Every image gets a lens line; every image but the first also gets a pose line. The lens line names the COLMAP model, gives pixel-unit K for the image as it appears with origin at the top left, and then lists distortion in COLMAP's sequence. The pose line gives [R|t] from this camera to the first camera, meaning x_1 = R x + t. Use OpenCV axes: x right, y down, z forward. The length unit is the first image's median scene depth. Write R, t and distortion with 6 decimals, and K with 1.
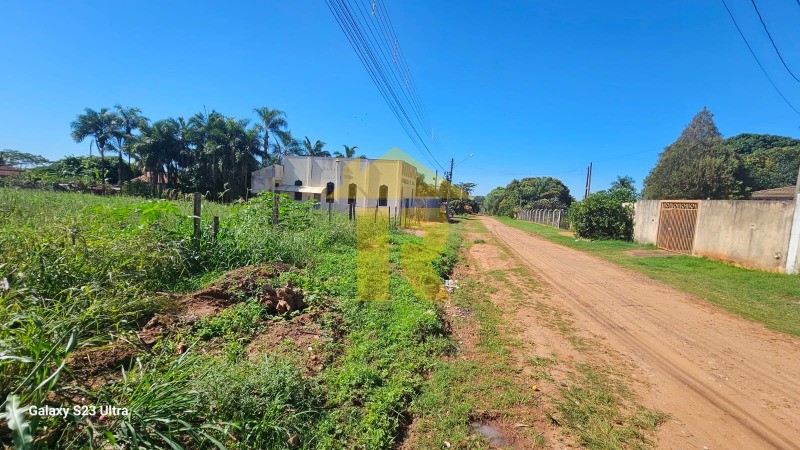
lens RADIAL K [[328.7, 0, 400.0], [0, 328.7, 225.0], [0, 0, 1]] dist [-0.000477, 0.001155]
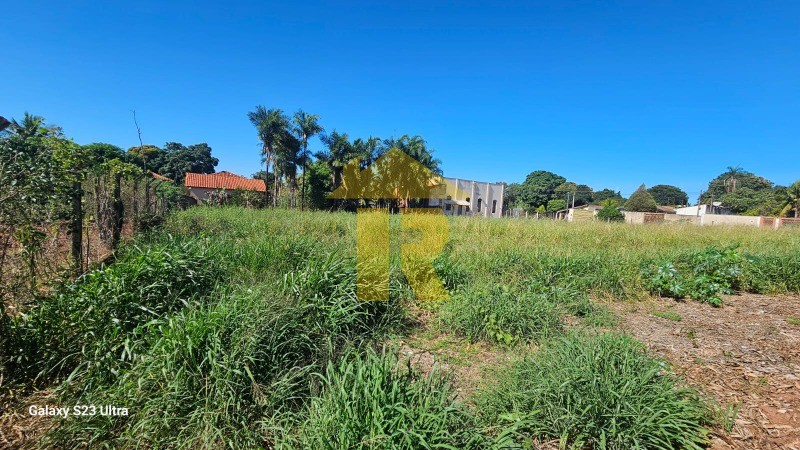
lens RADIAL K [[328.7, 0, 400.0], [0, 328.7, 225.0], [0, 0, 1]] dist [-0.000477, 0.001155]
pose [[0.691951, -0.068954, 0.718644, -1.739072], [0.042819, 0.997596, 0.054491, -0.115416], [-0.720674, -0.006933, 0.693240, 0.229320]]
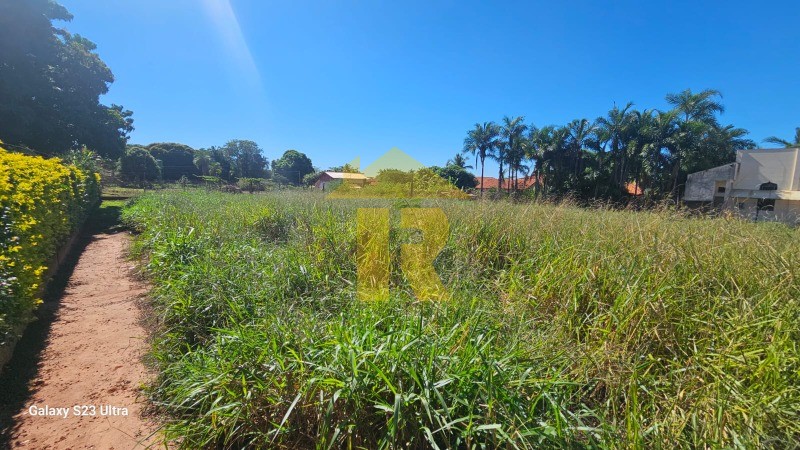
lens RADIAL K [[328.7, 0, 400.0], [0, 328.7, 225.0], [0, 0, 1]] dist [-0.000477, 0.001155]
pose [[0.814146, 0.039964, -0.579283, -0.657541], [-0.037781, 0.999161, 0.015832, -0.028677], [0.579429, 0.008996, 0.814973, -0.065981]]
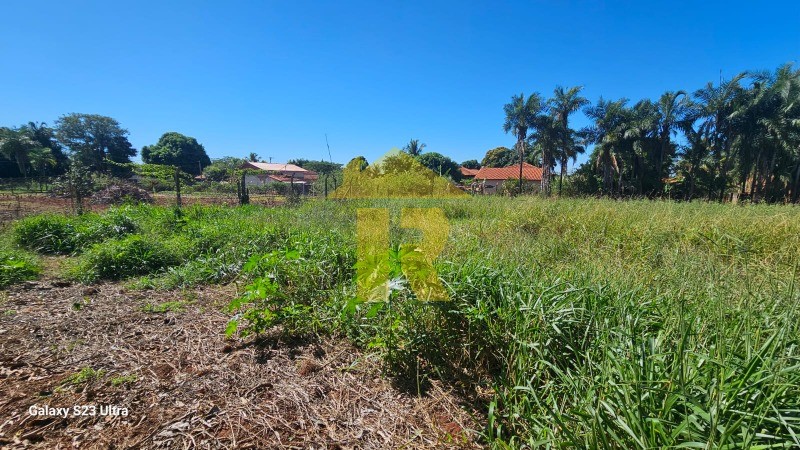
lens RADIAL K [[328.7, 0, 400.0], [0, 328.7, 225.0], [0, 0, 1]] dist [-0.000477, 0.001155]
pose [[0.965006, -0.013678, -0.261869, -1.331496], [0.025034, 0.998883, 0.040076, -0.082477], [0.261028, -0.045229, 0.964271, 0.115851]]
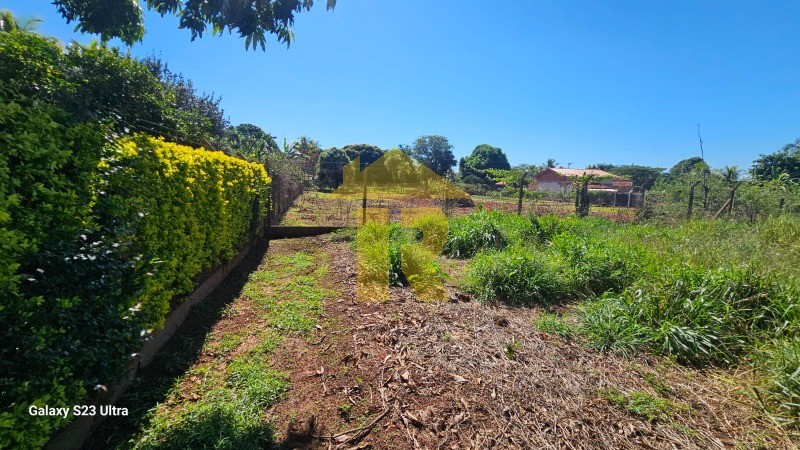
lens RADIAL K [[328.7, 0, 400.0], [0, 328.7, 225.0], [0, 0, 1]] dist [-0.000477, 0.001155]
pose [[0.471207, 0.065639, -0.879577, -1.407051], [-0.067164, 0.997002, 0.038421, -0.086958], [0.879462, 0.040972, 0.474203, 0.127627]]
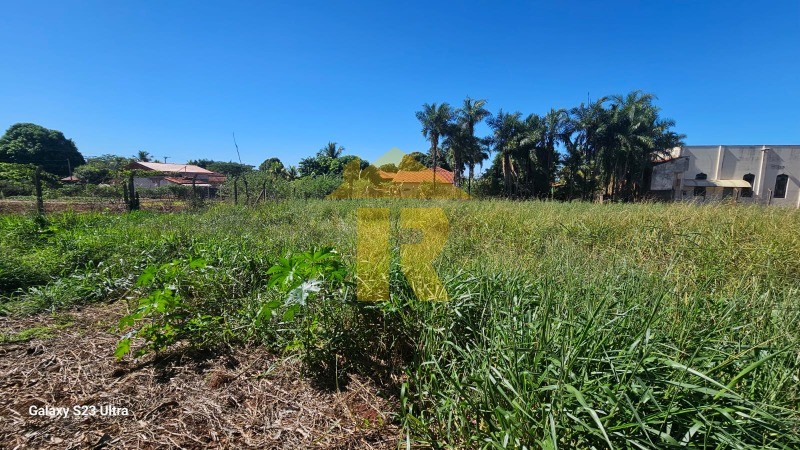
lens RADIAL K [[328.7, 0, 400.0], [0, 328.7, 225.0], [0, 0, 1]] dist [-0.000477, 0.001155]
pose [[0.998738, -0.043643, -0.024847, -1.329224], [0.044601, 0.998227, 0.039415, -0.081914], [0.023082, -0.040474, 0.998914, 0.111850]]
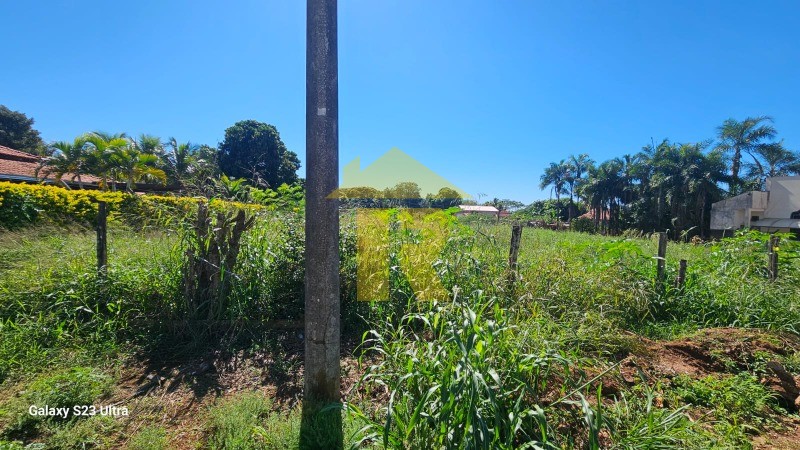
lens RADIAL K [[328.7, 0, 400.0], [0, 328.7, 225.0], [0, 0, 1]] dist [-0.000477, 0.001155]
pose [[0.388351, -0.007022, -0.921485, -0.006229], [-0.091902, 0.994691, -0.046311, -0.001135], [0.916917, 0.102671, 0.385644, -0.007806]]
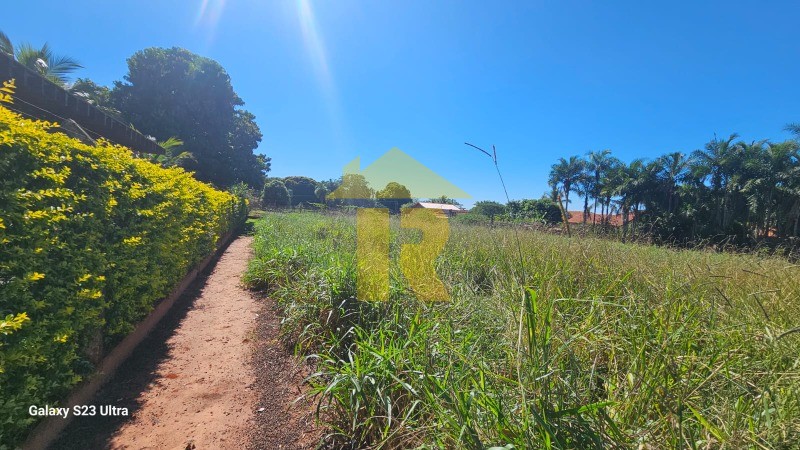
lens RADIAL K [[328.7, 0, 400.0], [0, 328.7, 225.0], [0, 0, 1]] dist [-0.000477, 0.001155]
pose [[0.599219, 0.017067, -0.800403, -0.496120], [-0.102799, 0.993137, -0.055783, -0.017052], [0.793958, 0.115707, 0.596861, -0.091529]]
